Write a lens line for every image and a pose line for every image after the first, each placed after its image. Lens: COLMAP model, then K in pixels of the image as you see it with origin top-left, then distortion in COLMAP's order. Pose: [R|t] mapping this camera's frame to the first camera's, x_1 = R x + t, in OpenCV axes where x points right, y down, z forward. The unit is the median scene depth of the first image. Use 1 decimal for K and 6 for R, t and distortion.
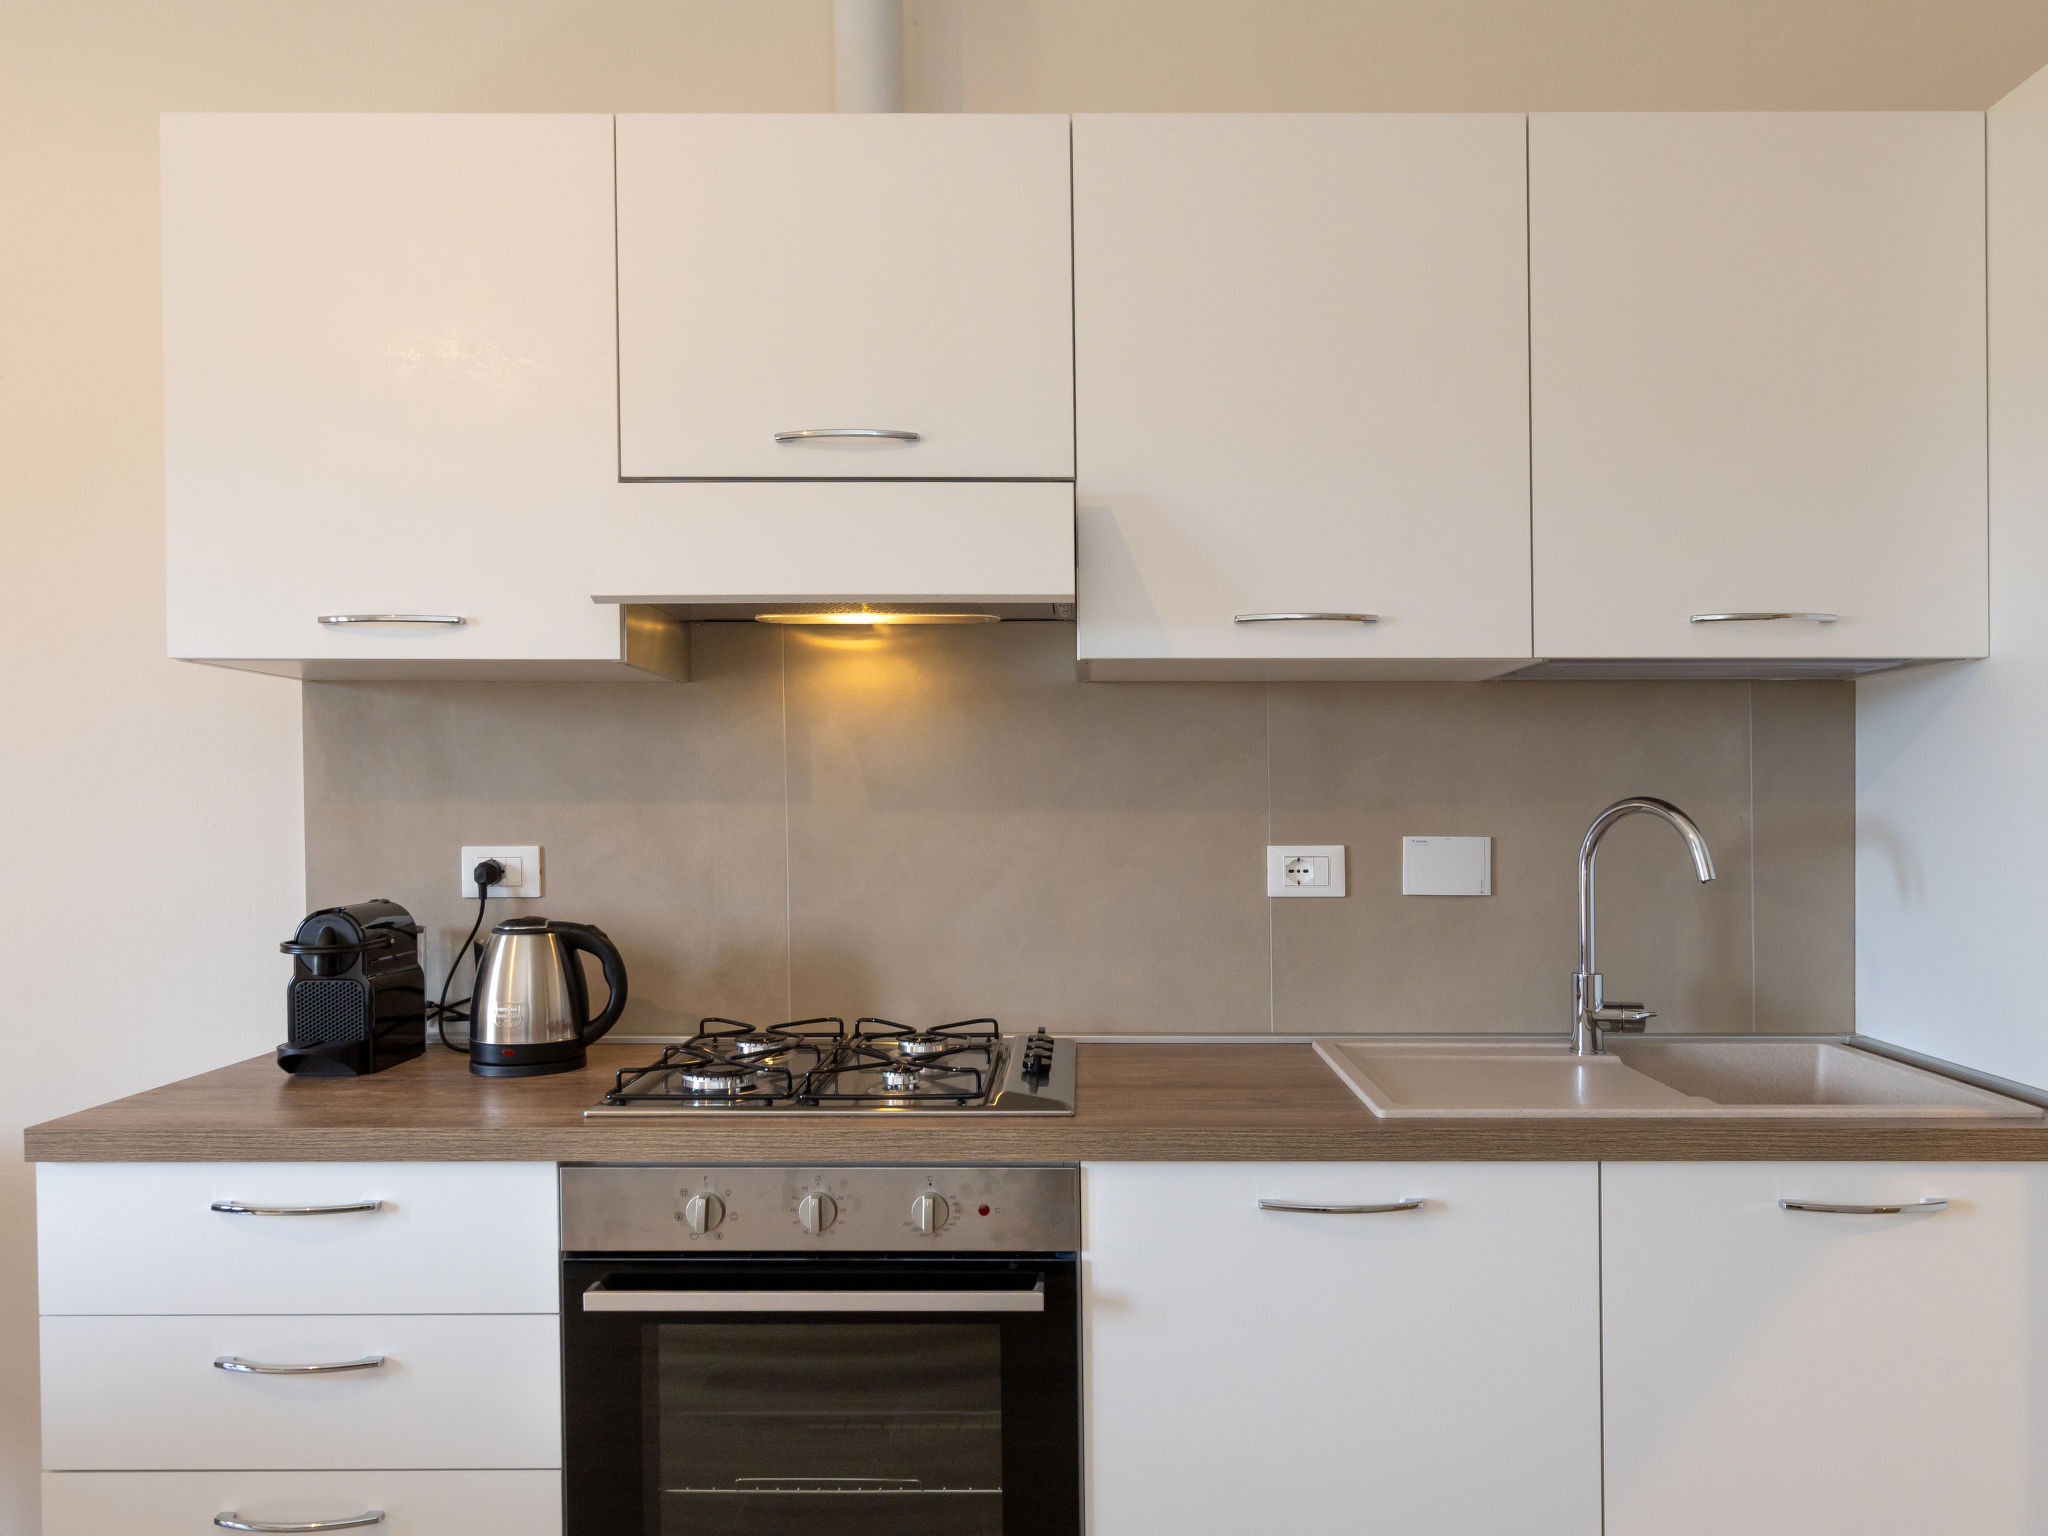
lens RADIAL K [[1416.1, 0, 1030.1], [0, 1416.1, 782.3], [0, 0, 1]] dist [0.007974, 0.003483]
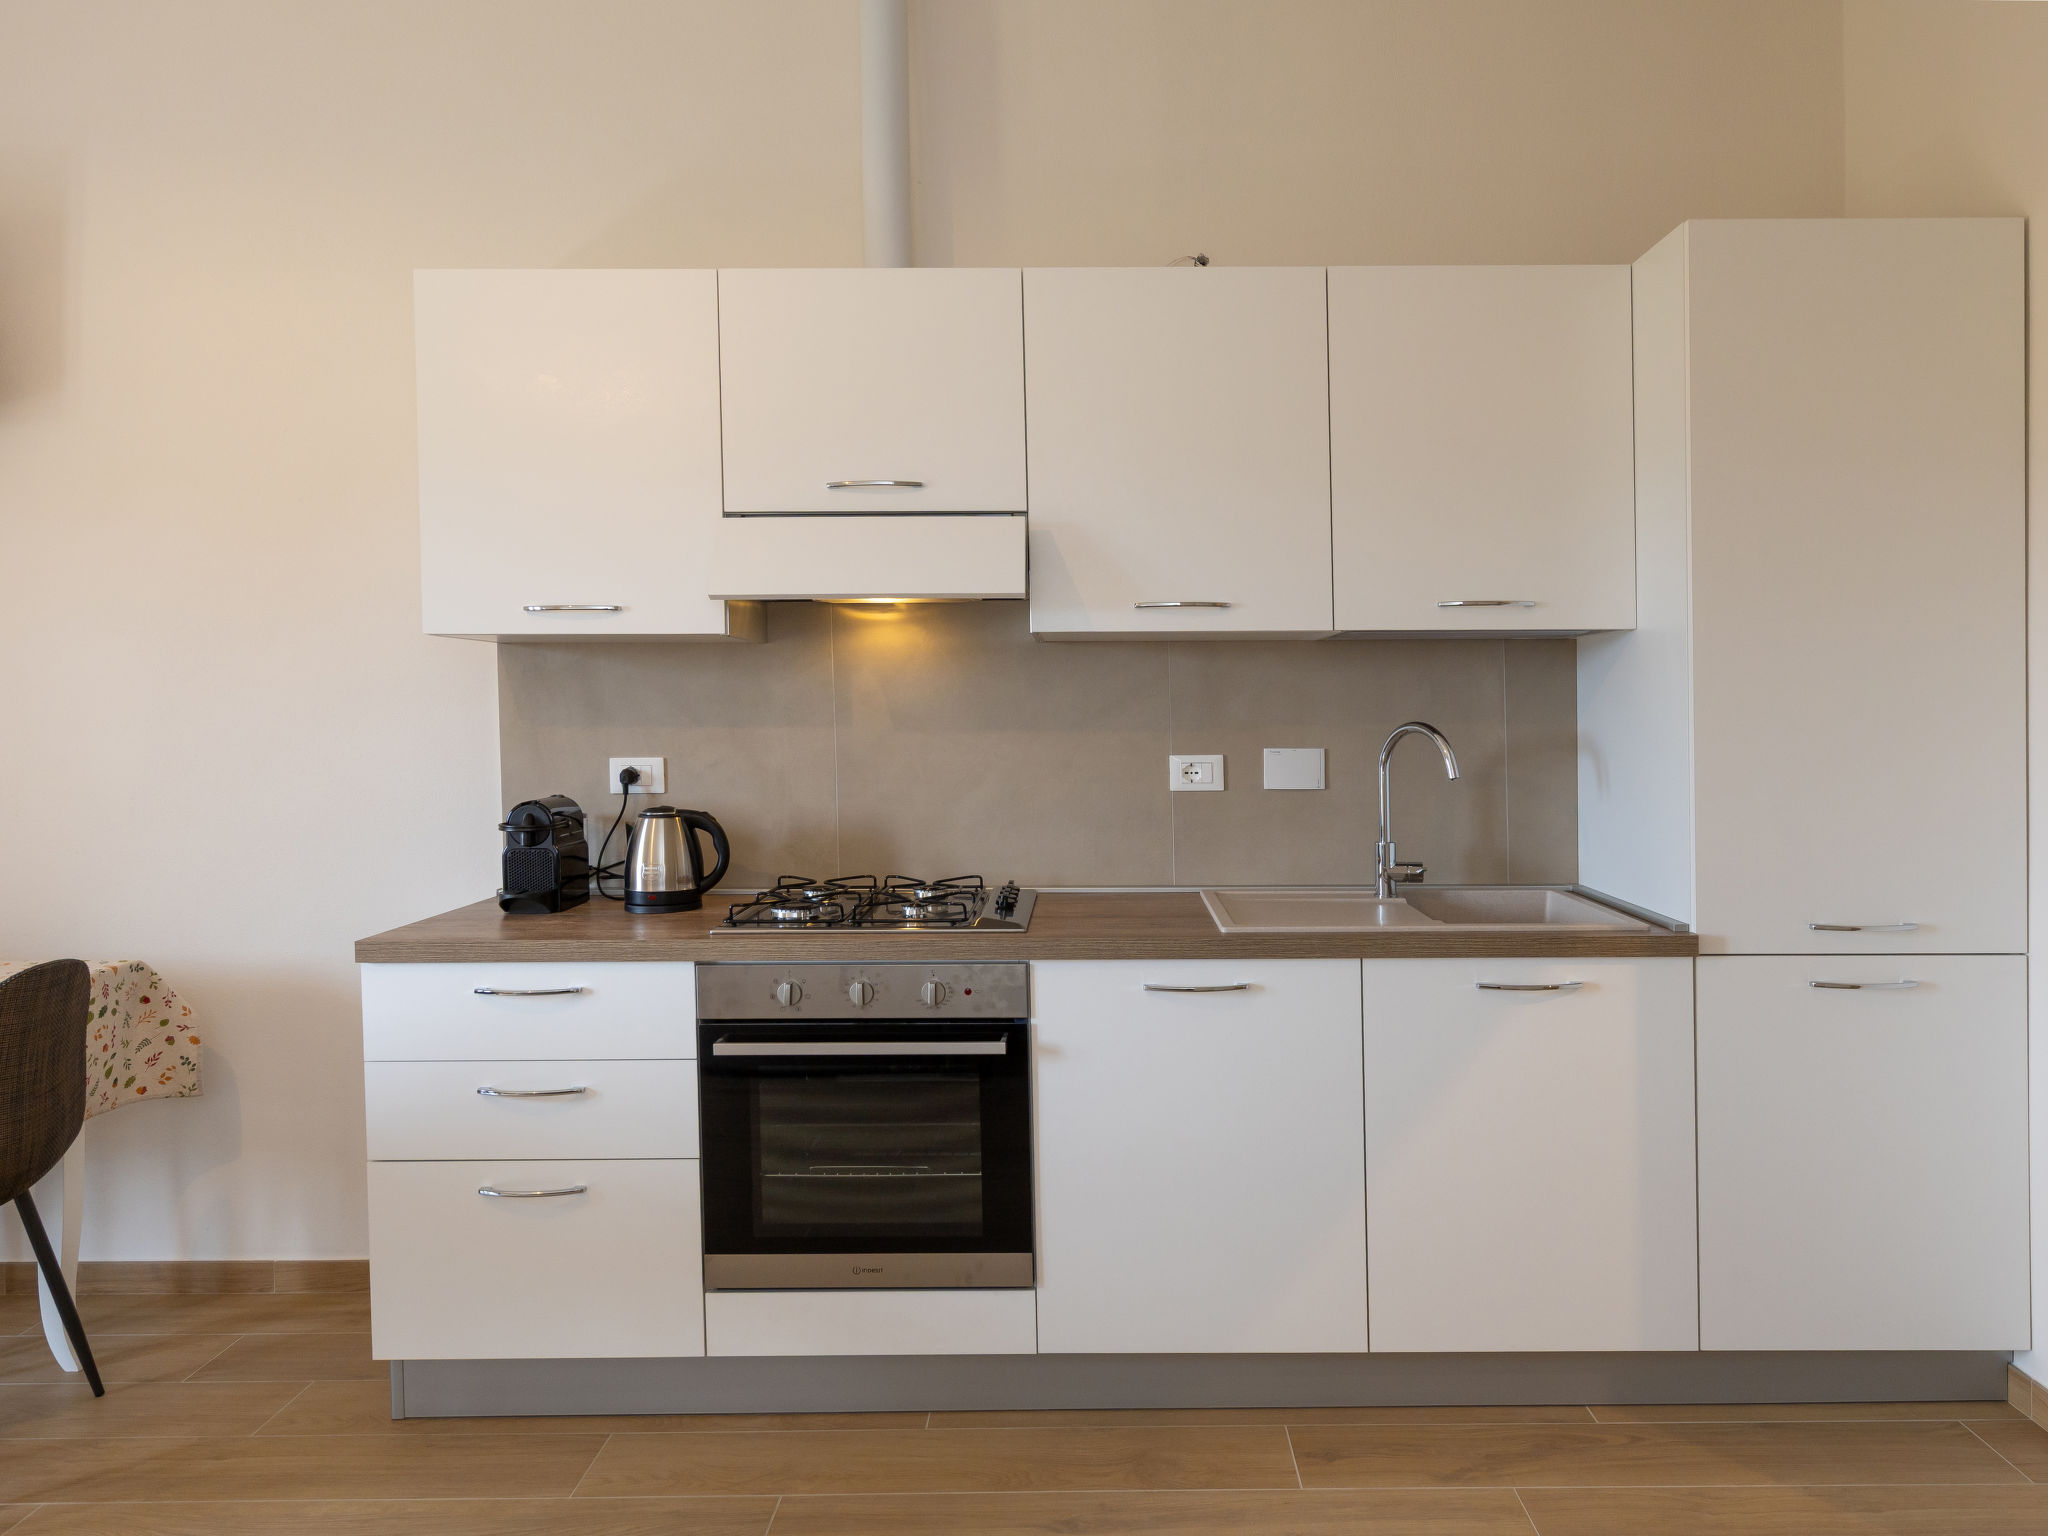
lens RADIAL K [[1276.3, 0, 1019.2], [0, 1276.3, 759.7], [0, 0, 1]] dist [0.008509, 0.002077]
pose [[0.999848, -0.004141, -0.016907, 0.044574], [0.005046, 0.998538, 0.053817, -0.025998], [0.016659, -0.053895, 0.998408, -0.357106]]
